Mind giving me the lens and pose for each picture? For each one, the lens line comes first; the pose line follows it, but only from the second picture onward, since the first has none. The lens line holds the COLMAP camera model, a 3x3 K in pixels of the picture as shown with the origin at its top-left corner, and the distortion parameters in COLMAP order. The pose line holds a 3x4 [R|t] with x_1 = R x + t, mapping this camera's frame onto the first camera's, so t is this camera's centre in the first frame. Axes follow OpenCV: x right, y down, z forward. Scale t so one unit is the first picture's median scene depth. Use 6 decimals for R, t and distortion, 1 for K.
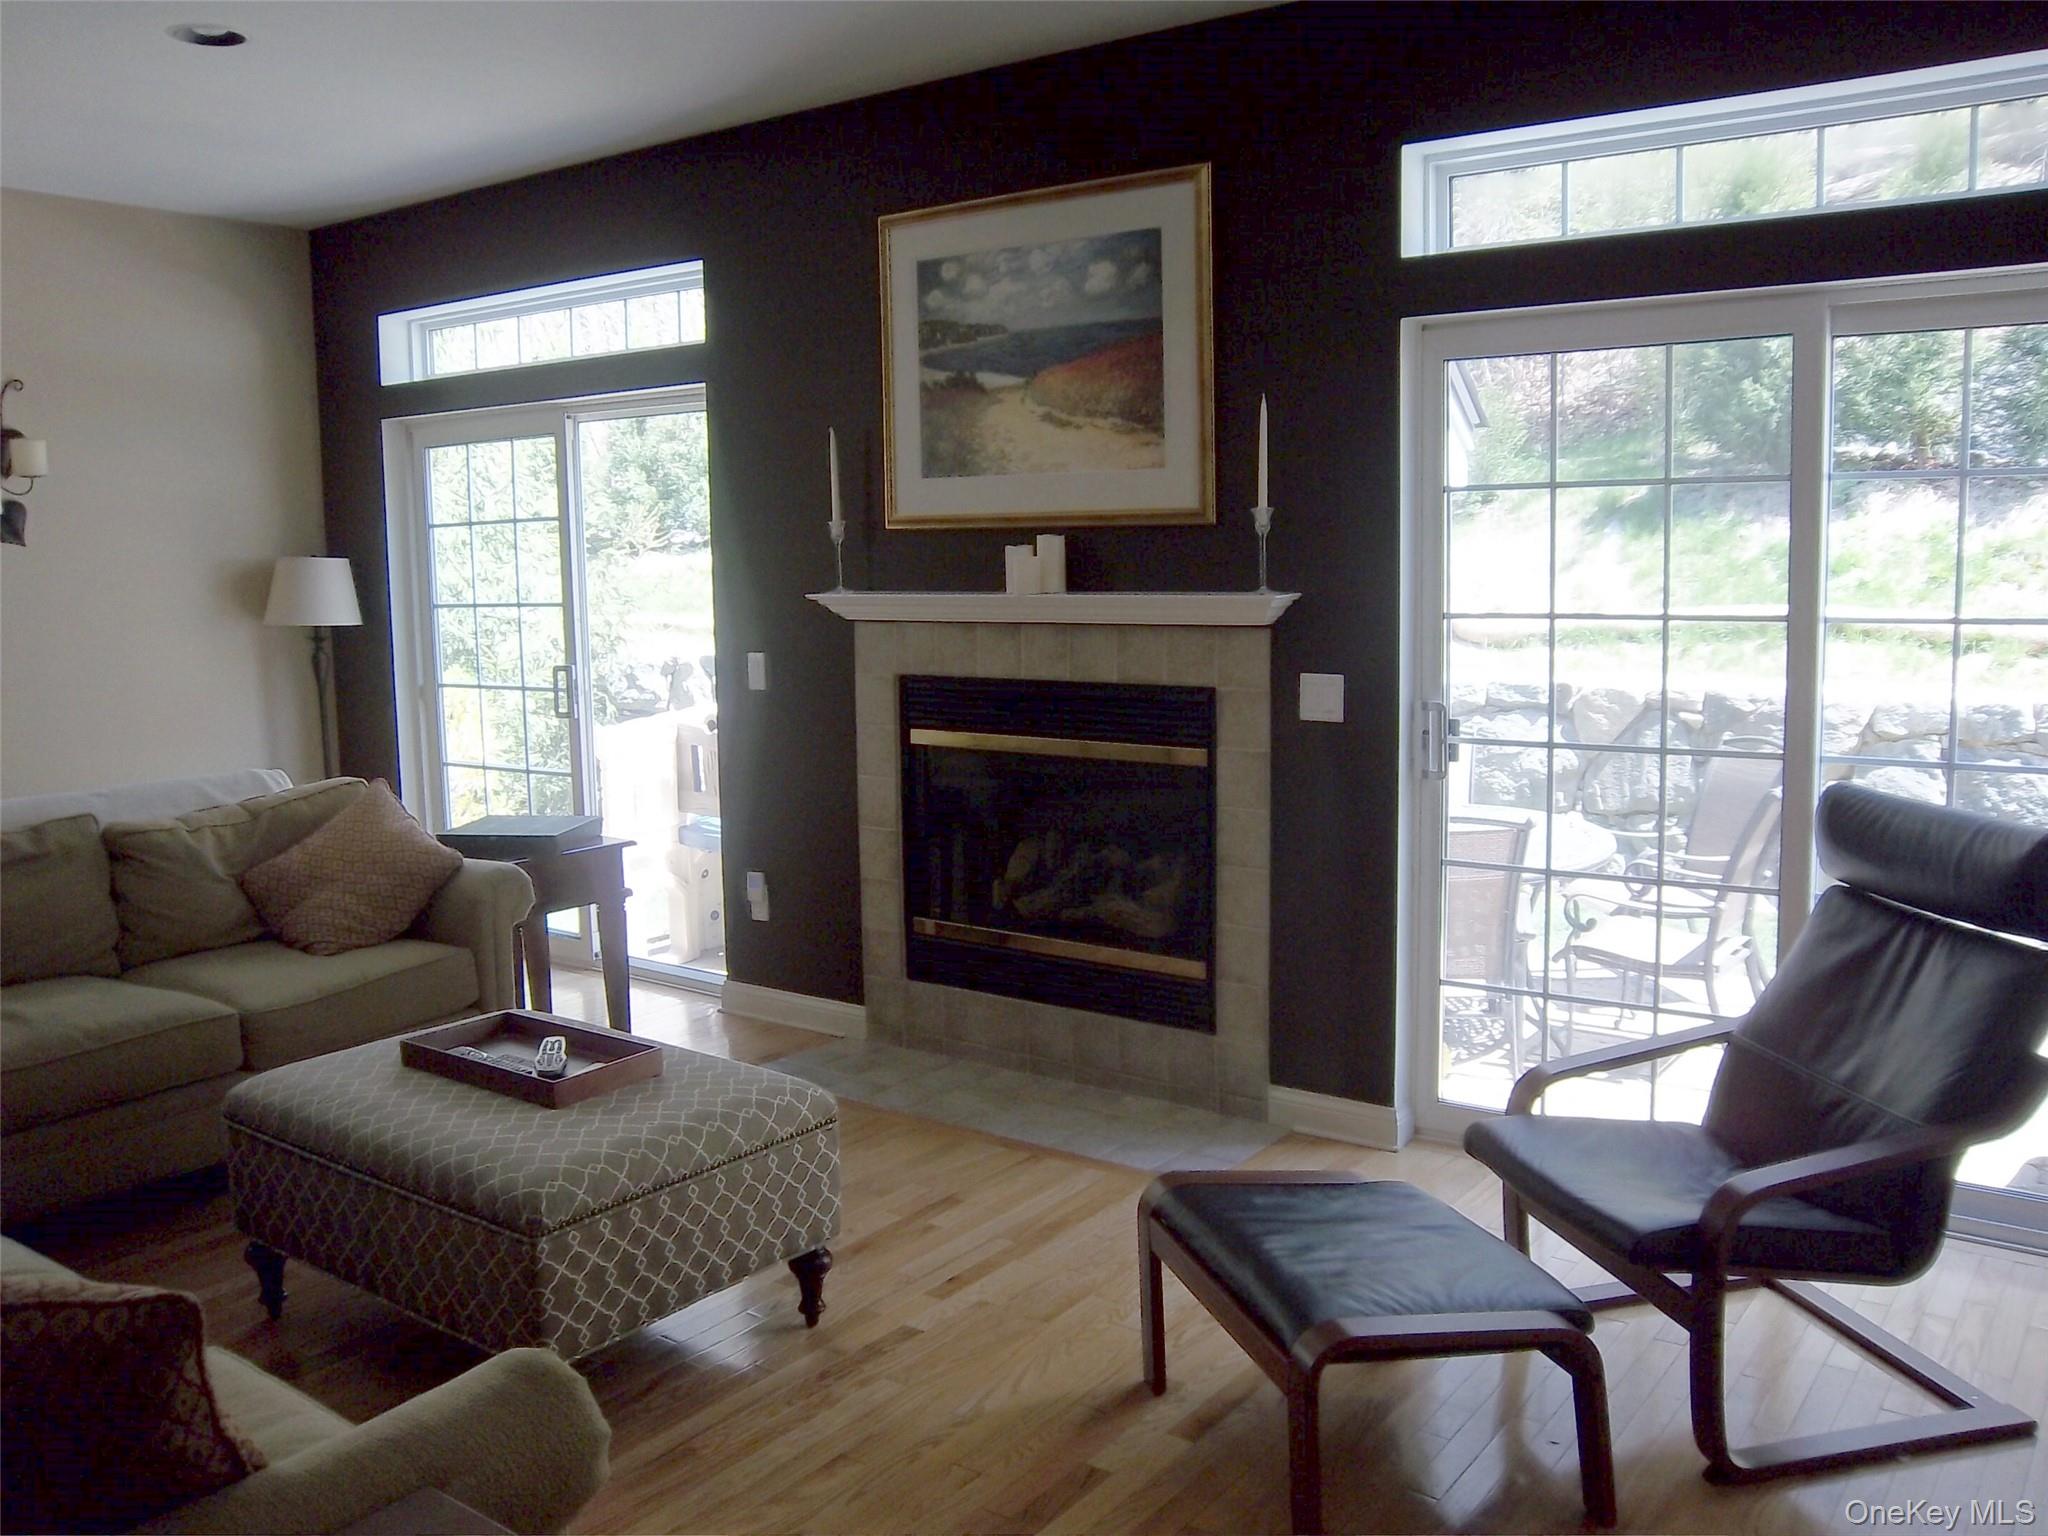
lens RADIAL K [[1704.3, 0, 1031.5], [0, 1704.3, 766.0], [0, 0, 1]] dist [-0.109038, 0.078727]
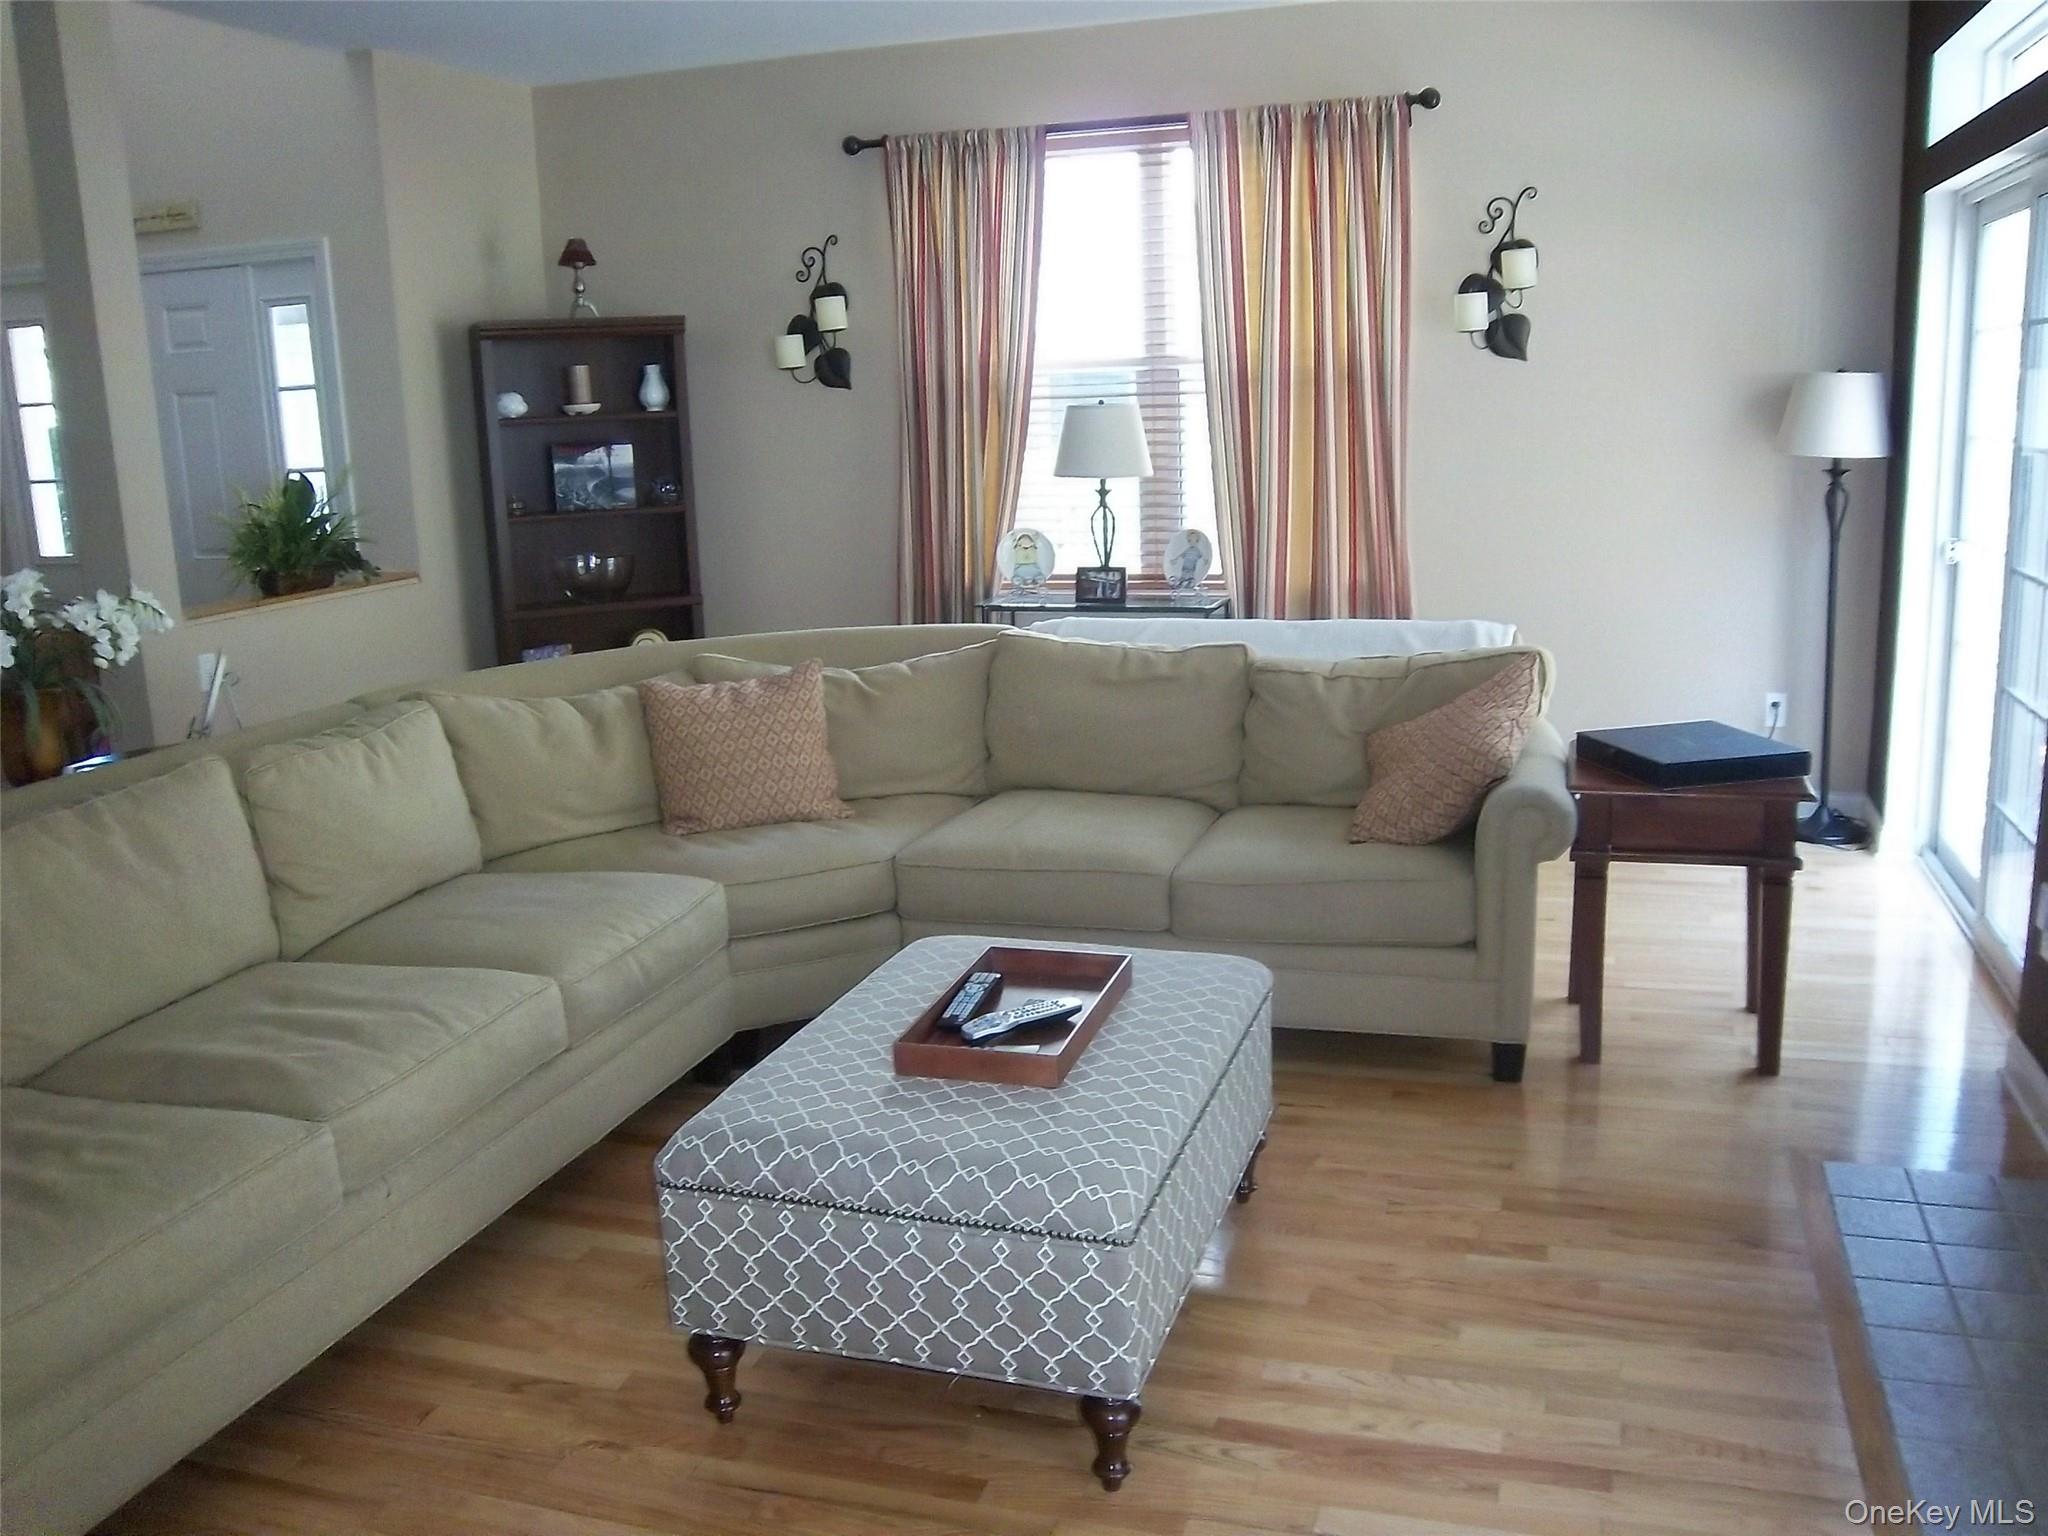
lens RADIAL K [[1704.3, 0, 1029.7], [0, 1704.3, 763.4], [0, 0, 1]] dist [-0.109038, 0.078727]
pose [[0.325040, 0.205871, -0.923020, 0.358753], [-0.090872, 0.978300, 0.186200, -0.082864], [0.941324, 0.023354, 0.336695, 0.556069]]
